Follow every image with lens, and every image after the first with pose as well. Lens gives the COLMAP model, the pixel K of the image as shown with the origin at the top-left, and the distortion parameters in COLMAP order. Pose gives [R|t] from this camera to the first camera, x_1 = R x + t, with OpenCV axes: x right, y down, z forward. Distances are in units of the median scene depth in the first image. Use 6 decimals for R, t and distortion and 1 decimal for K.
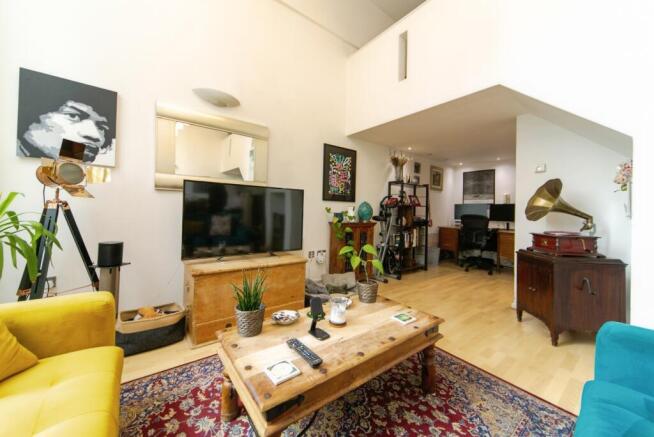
lens RADIAL K [[242.9, 0, 335.3], [0, 242.9, 211.4], [0, 0, 1]] dist [0.000217, -0.000092]
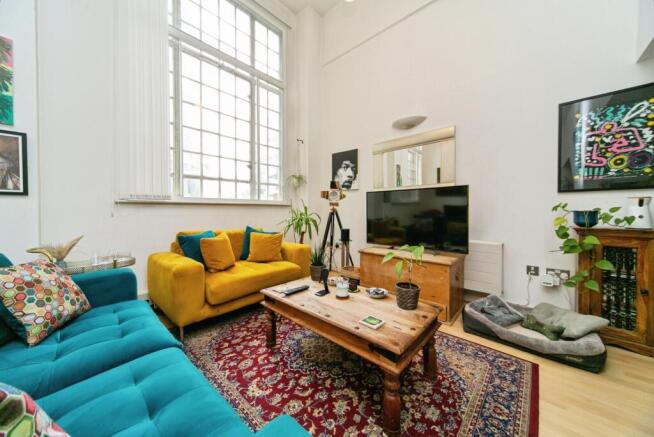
lens RADIAL K [[229.9, 0, 327.0], [0, 229.9, 218.5], [0, 0, 1]] dist [0.000041, -0.000017]
pose [[0.154272, 0.000578, -0.988028, 0.706829], [0.002119, 0.999997, 0.000916, 0.033946], [0.988026, -0.002235, 0.154270, 0.447869]]
